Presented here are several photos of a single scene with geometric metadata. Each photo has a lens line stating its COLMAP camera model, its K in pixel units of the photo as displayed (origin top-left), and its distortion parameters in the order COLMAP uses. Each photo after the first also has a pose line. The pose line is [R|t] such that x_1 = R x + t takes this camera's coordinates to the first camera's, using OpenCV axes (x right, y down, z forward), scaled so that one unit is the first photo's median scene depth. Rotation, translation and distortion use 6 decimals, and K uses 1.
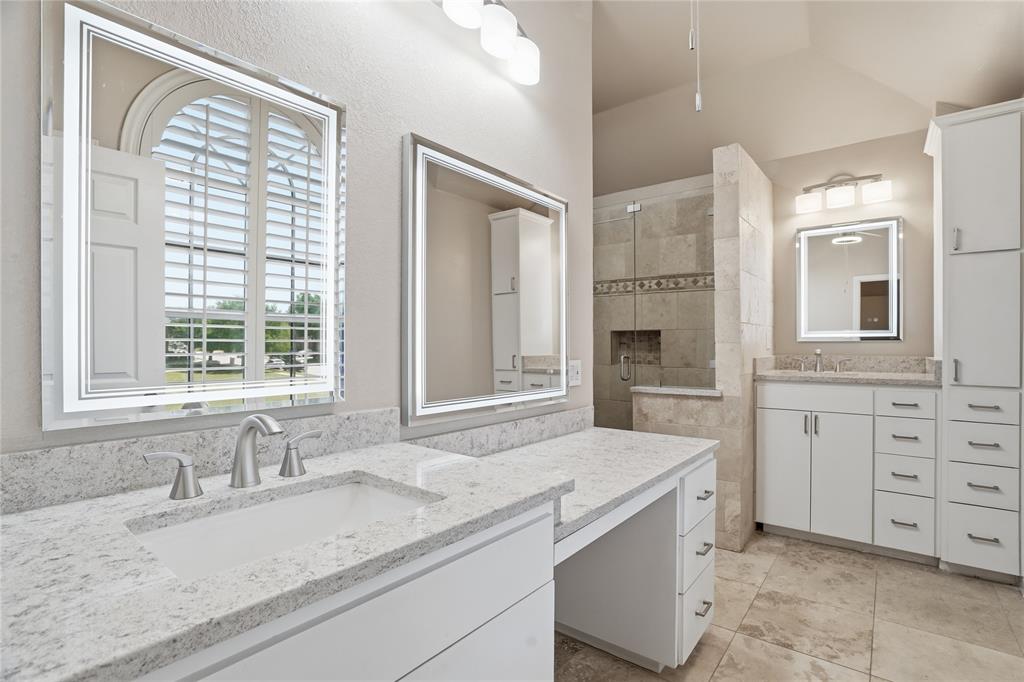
lens RADIAL K [[500.9, 0, 507.7], [0, 500.9, 344.6], [0, 0, 1]] dist [-0.028913, 0.000710]
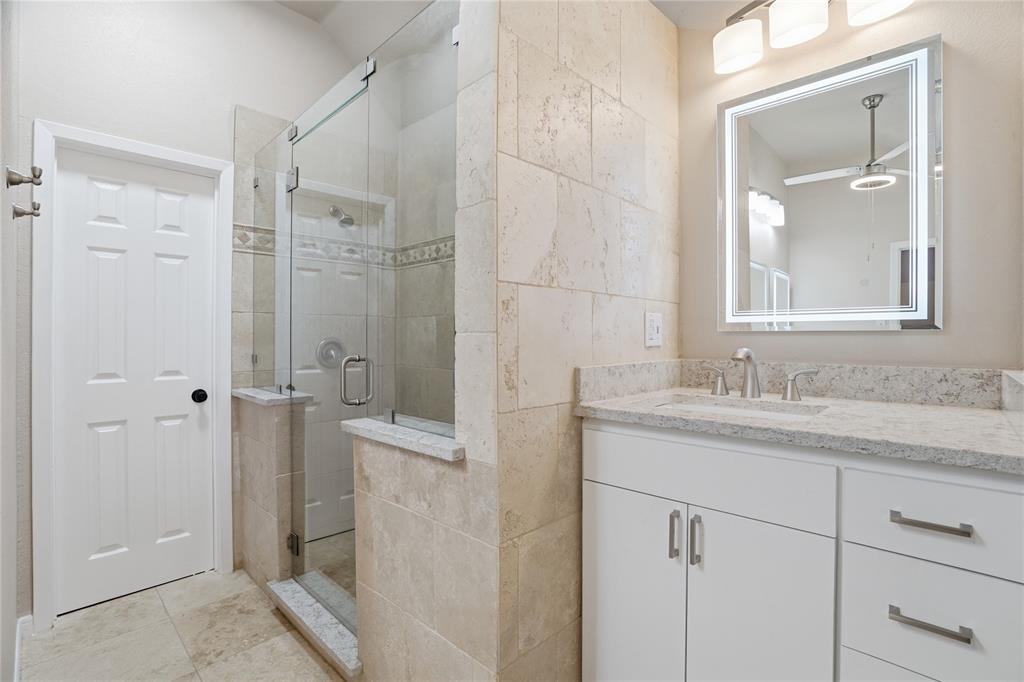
lens RADIAL K [[477.0, 0, 512.0], [0, 477.0, 341.0], [0, 0, 1]] dist [-0.055111, 0.014219]
pose [[0.993440, 0.005233, -0.114233, 0.488182], [-0.005001, 0.999985, 0.002313, 0.002992], [0.114243, -0.001727, 0.993451, 0.574848]]
